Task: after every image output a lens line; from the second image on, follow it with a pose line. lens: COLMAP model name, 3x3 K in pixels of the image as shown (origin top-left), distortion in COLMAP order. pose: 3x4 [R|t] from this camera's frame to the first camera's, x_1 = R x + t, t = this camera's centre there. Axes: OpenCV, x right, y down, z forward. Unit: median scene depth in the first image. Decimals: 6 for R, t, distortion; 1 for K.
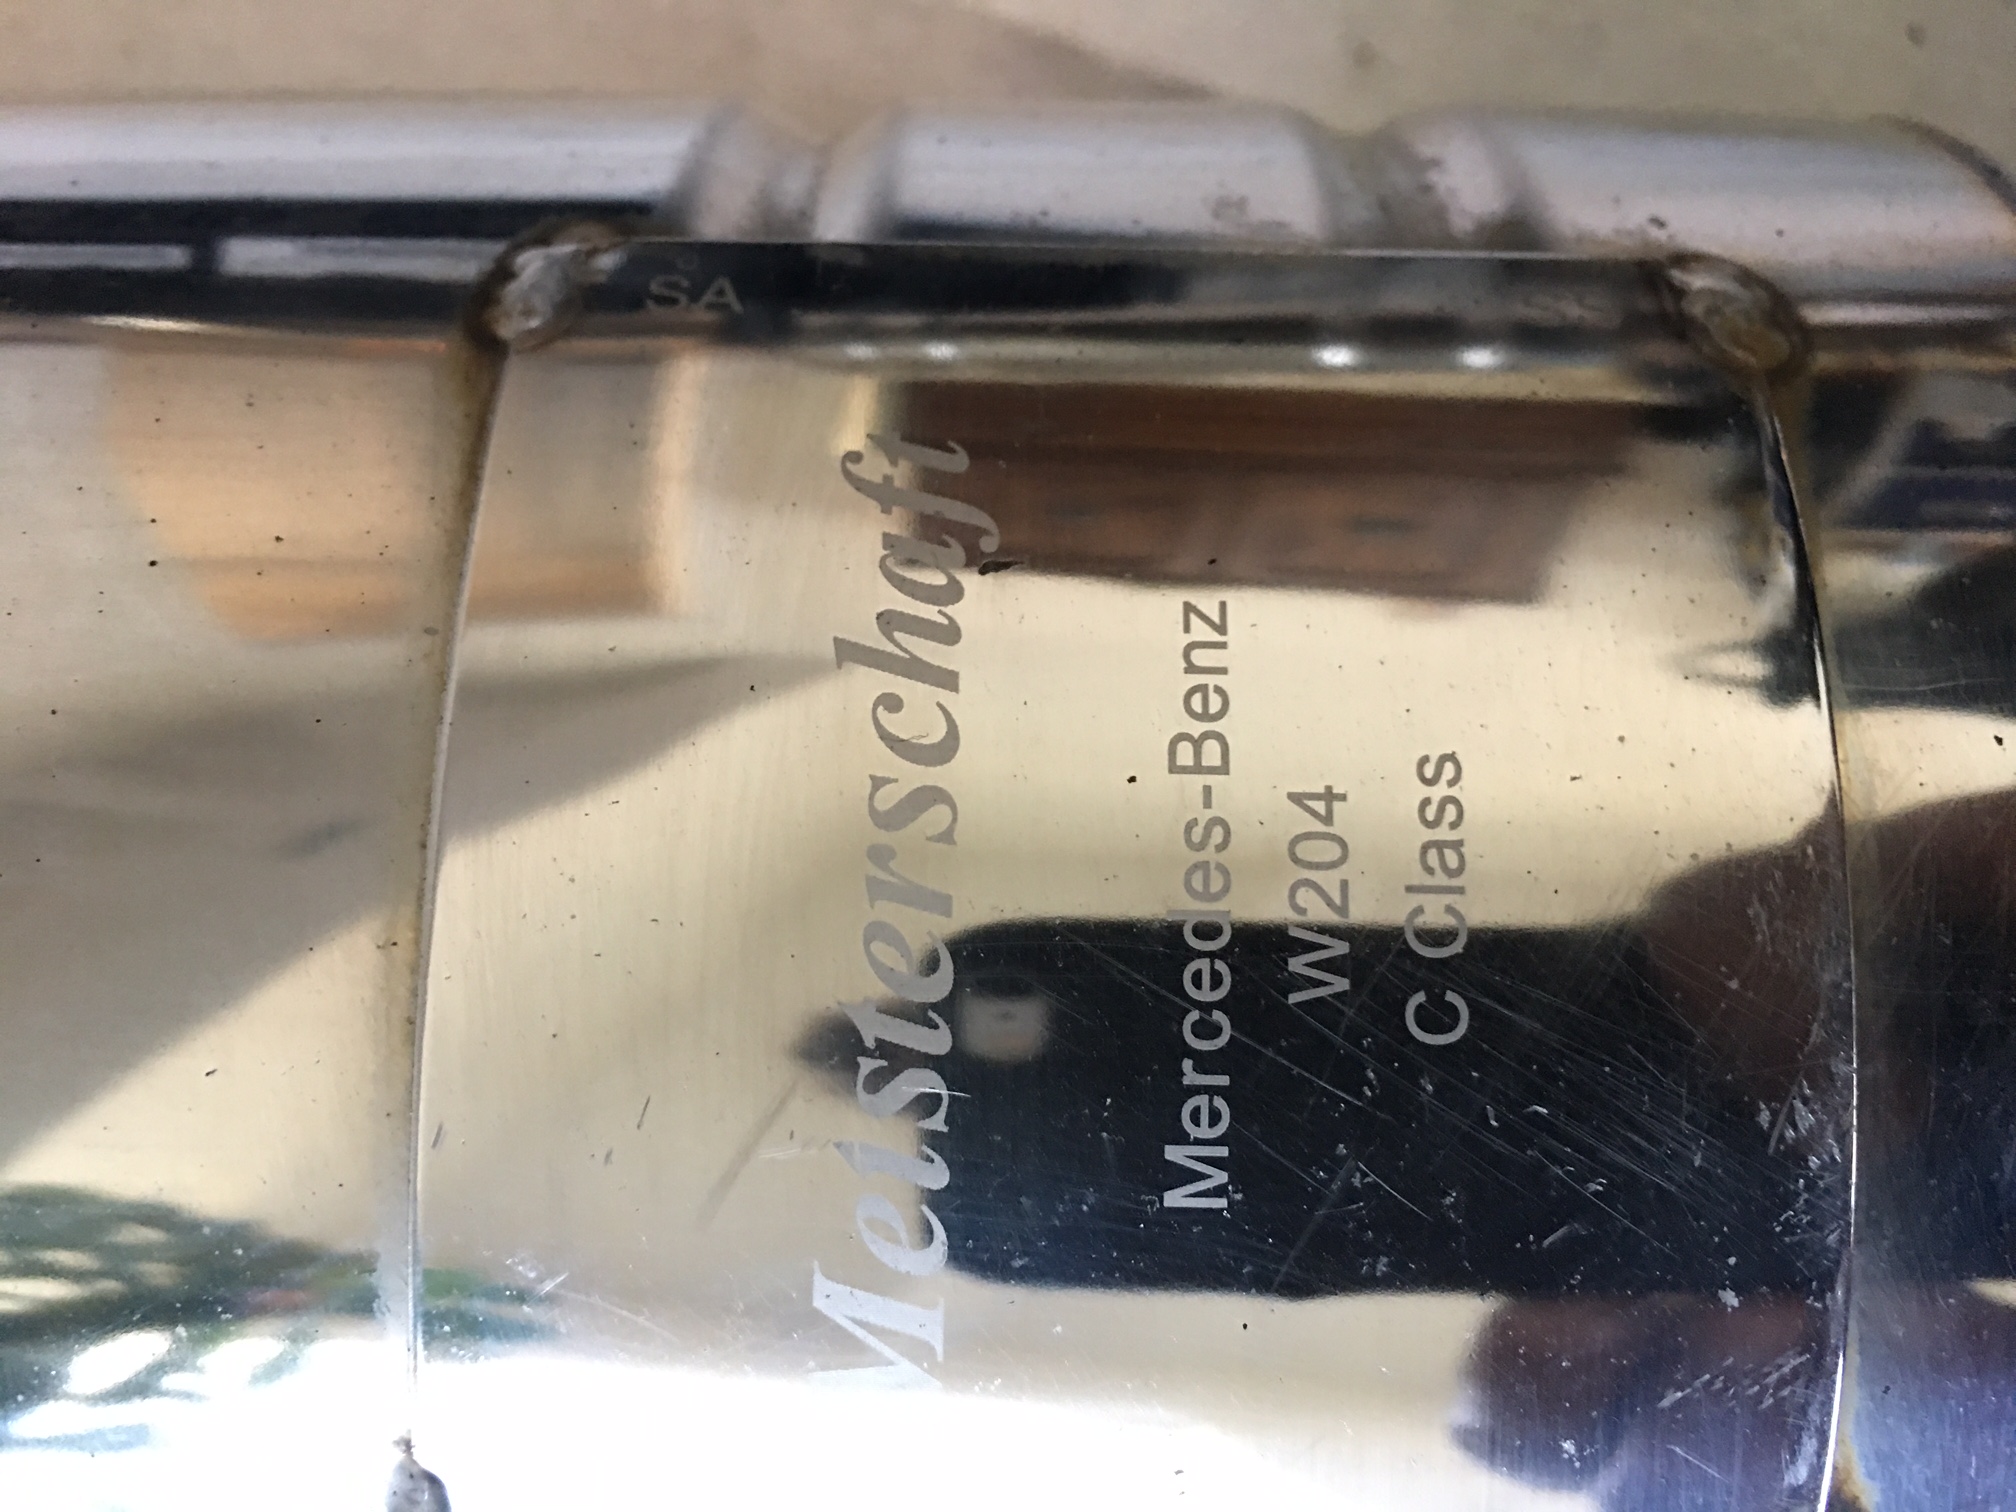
lens RADIAL K [[1771.1, 0, 1008.0], [0, 1771.1, 756.0], [0, 0, 1]] dist [-0.005508, -0.010664]
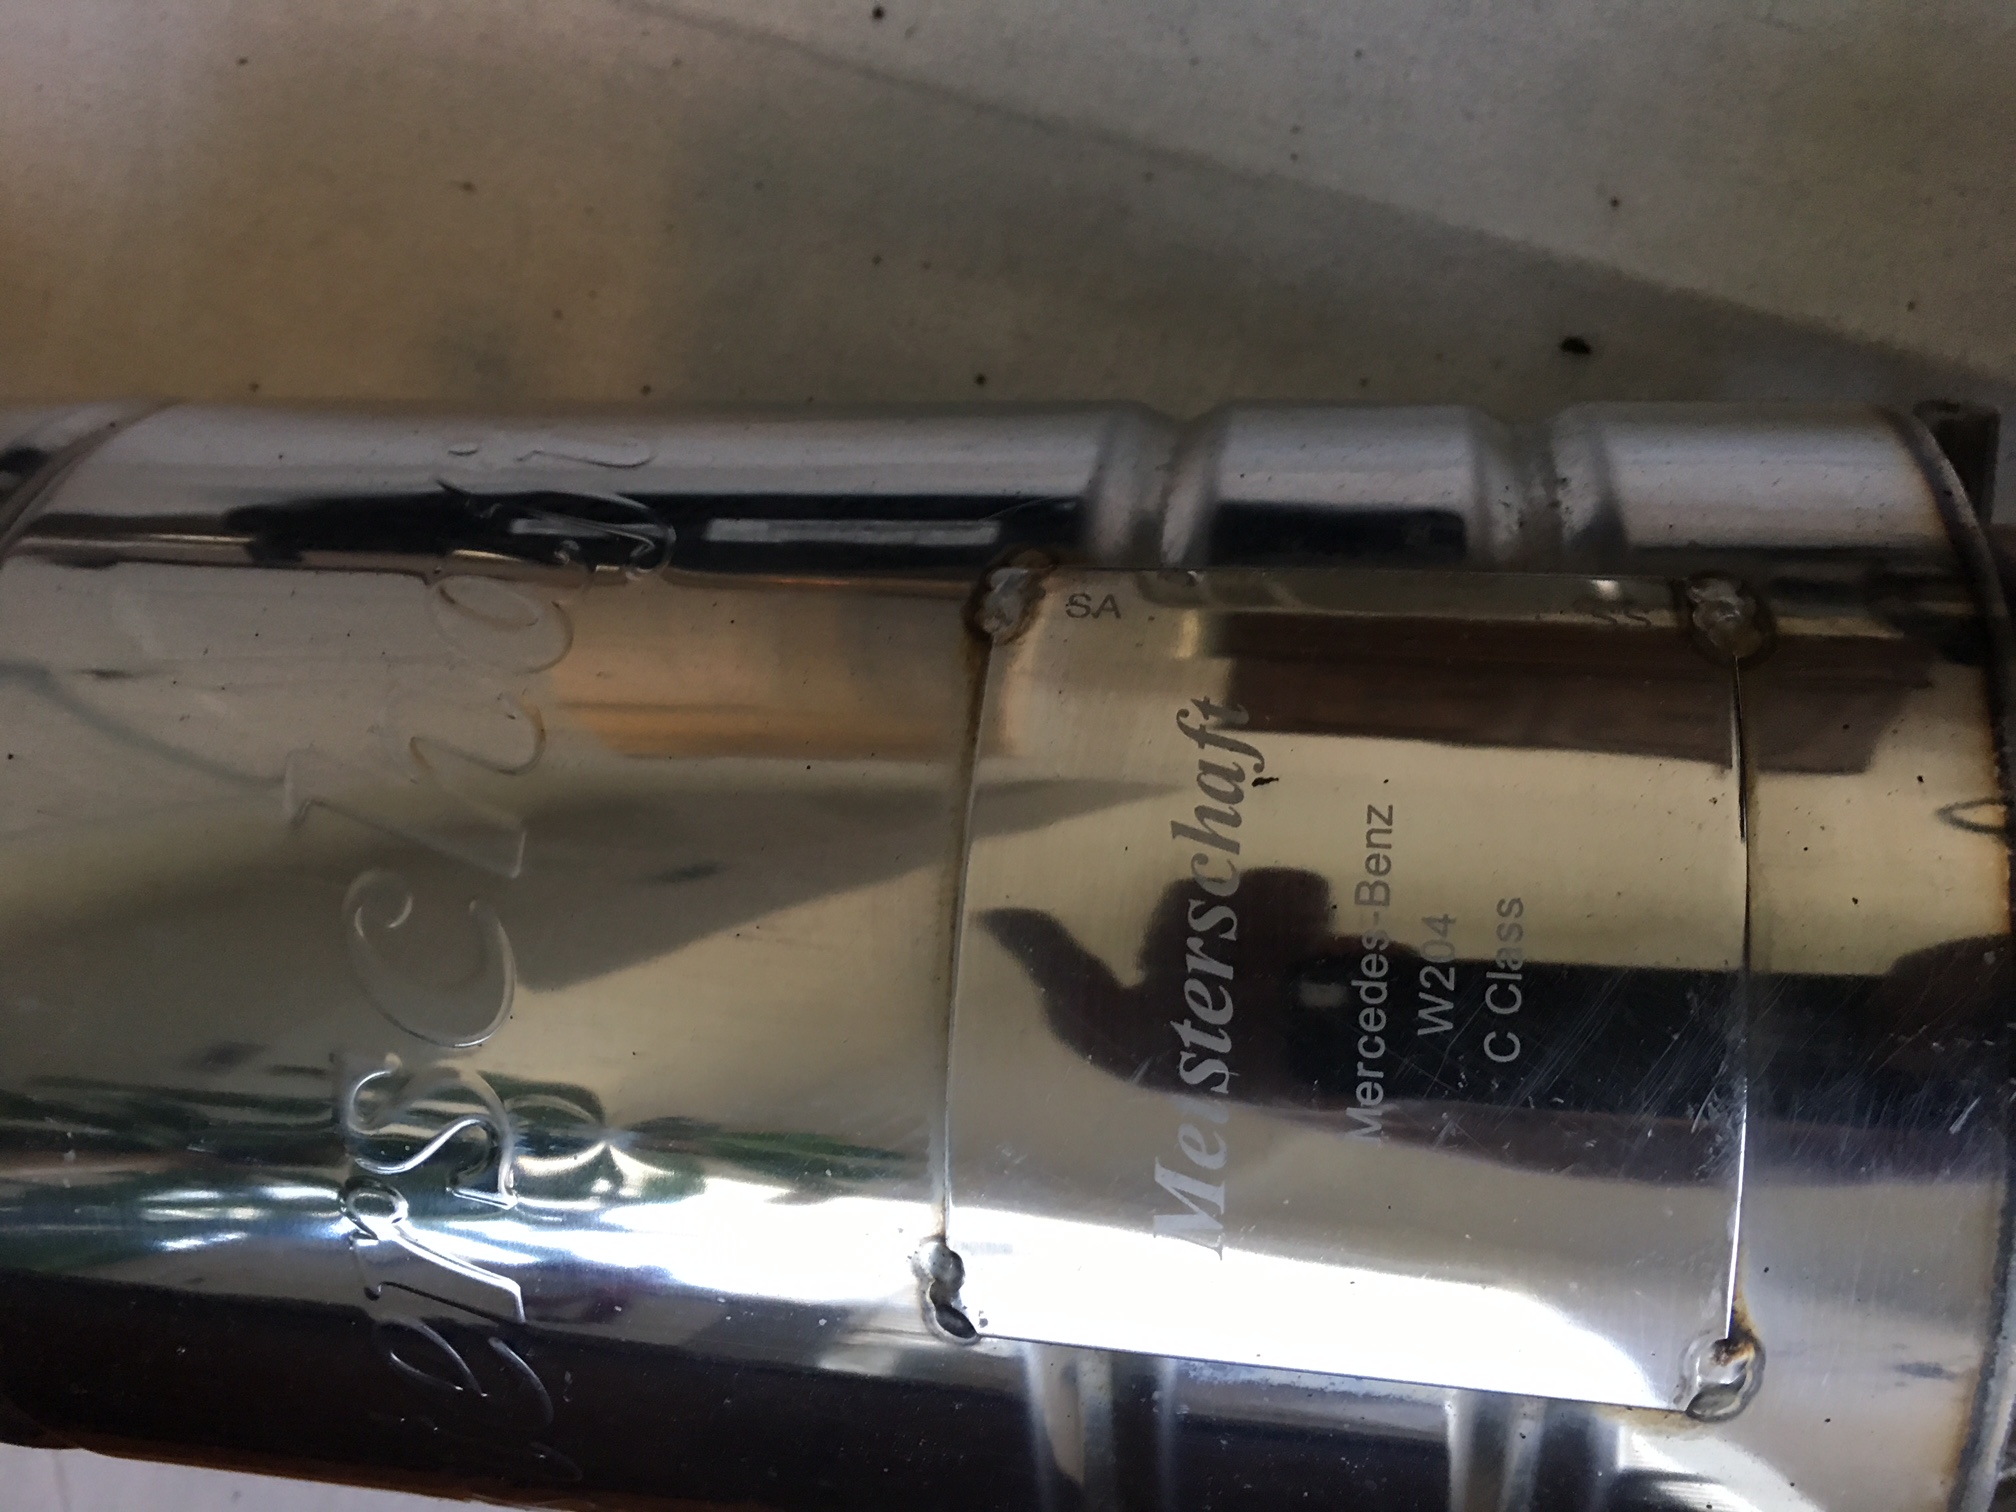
lens RADIAL K [[1771.1, 0, 1008.0], [0, 1771.1, 756.0], [0, 0, 1]] dist [-0.005508, -0.010664]
pose [[0.980638, 0.020146, -0.194788, 0.093458], [-0.007441, 0.997809, 0.065740, -0.260334], [0.195686, -0.063017, 0.978640, -0.836878]]
